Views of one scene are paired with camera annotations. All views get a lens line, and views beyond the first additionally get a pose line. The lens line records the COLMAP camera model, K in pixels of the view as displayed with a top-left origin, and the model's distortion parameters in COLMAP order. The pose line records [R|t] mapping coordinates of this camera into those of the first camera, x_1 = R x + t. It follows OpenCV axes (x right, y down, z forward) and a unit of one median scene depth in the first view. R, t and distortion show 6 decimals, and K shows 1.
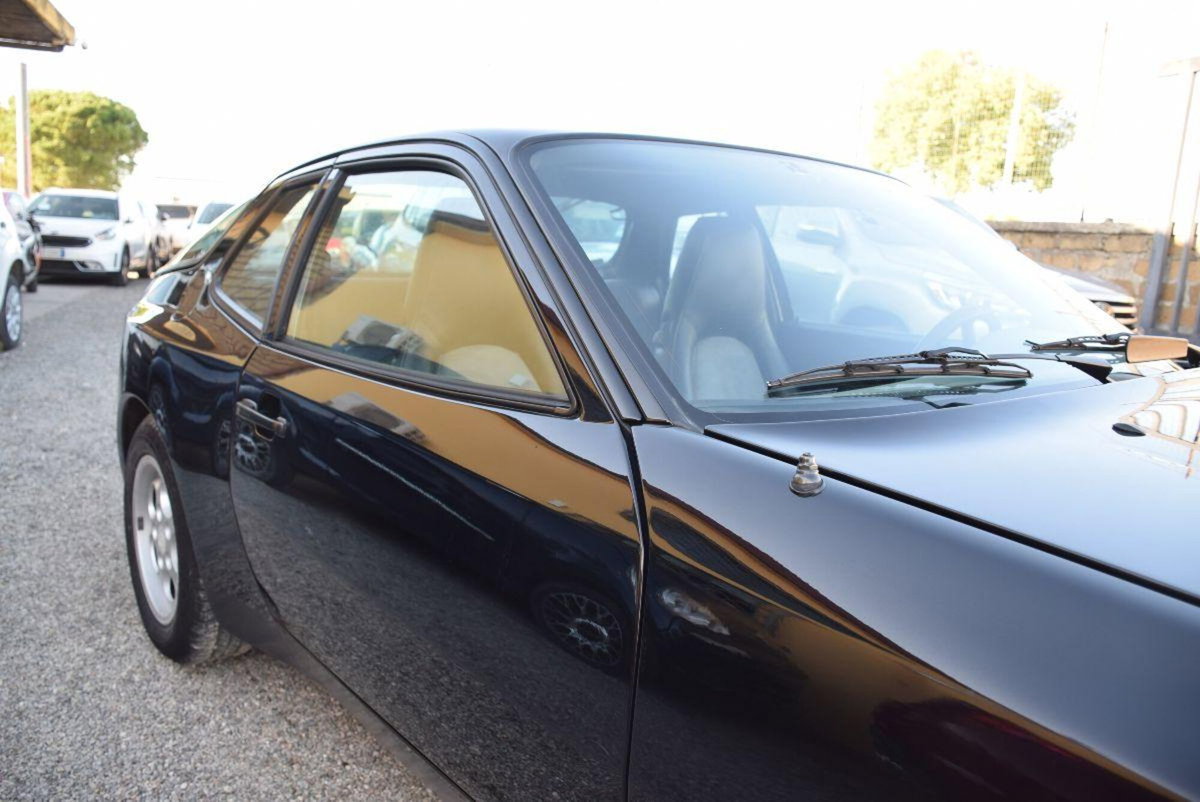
lens RADIAL K [[938.6, 0, 586.9], [0, 938.6, 405.0], [0, 0, 1]] dist [-0.152937, 0.108282]
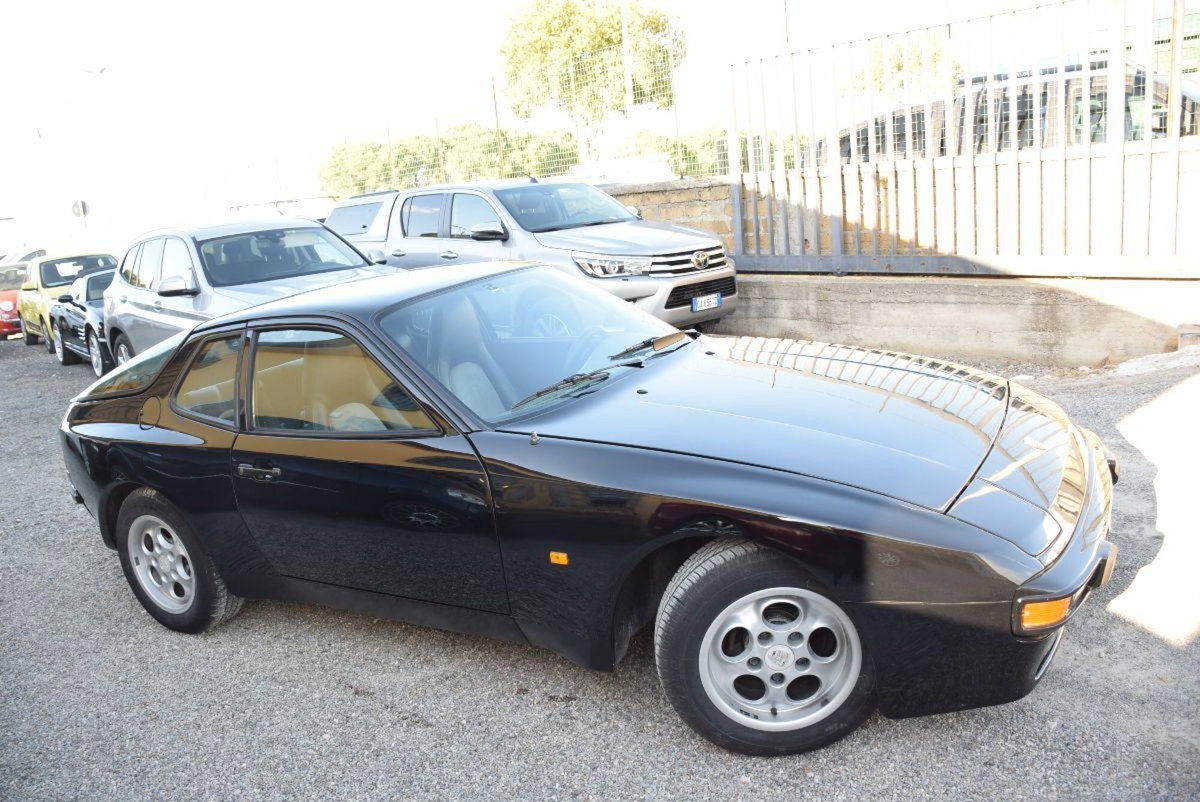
lens RADIAL K [[947.7, 0, 587.3], [0, 947.7, 405.3], [0, 0, 1]] dist [-0.150699, 0.116288]
pose [[0.923623, -0.233382, 0.304061, -0.062566], [0.218444, 0.972333, 0.082764, -0.029593], [-0.314964, -0.010023, 0.949051, -0.239942]]
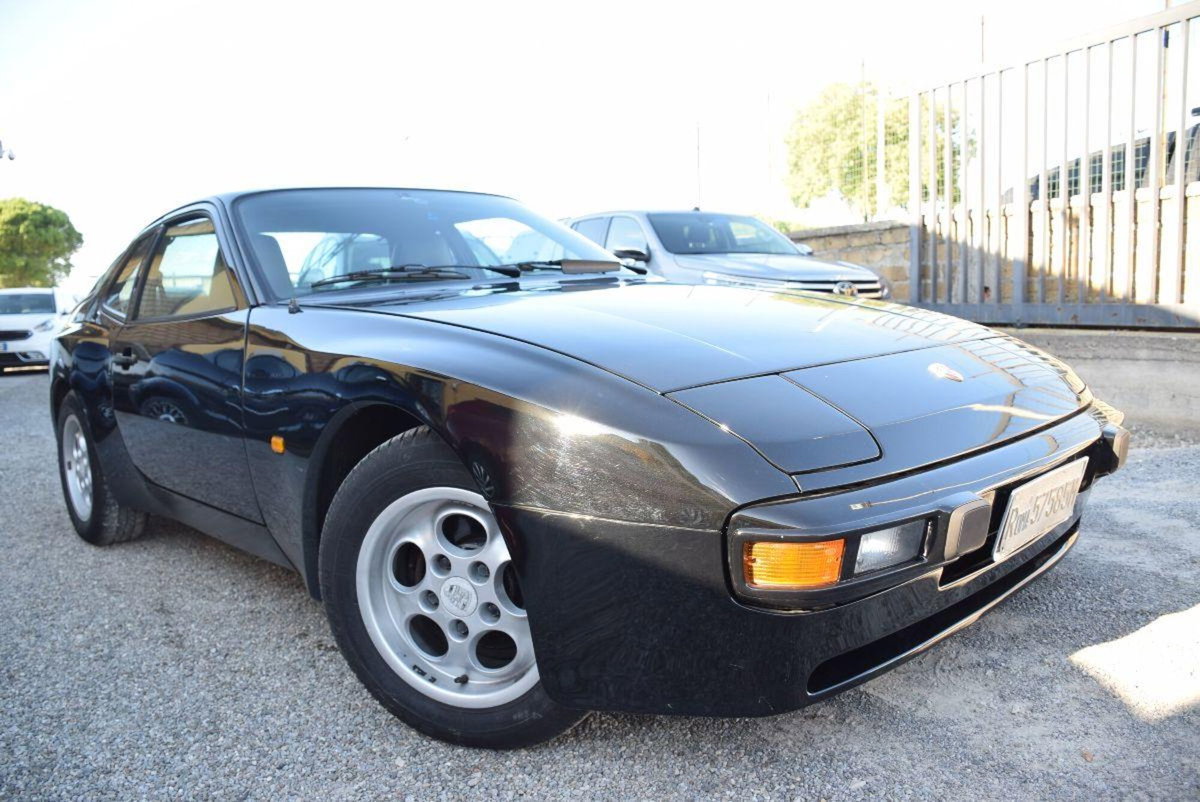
lens RADIAL K [[941.5, 0, 589.2], [0, 941.5, 405.3], [0, 0, 1]] dist [-0.149694, 0.108109]
pose [[0.993677, -0.102305, 0.046257, 0.105551], [0.104914, 0.992787, -0.058021, 0.068445], [-0.039987, 0.062507, 0.997243, -0.186795]]
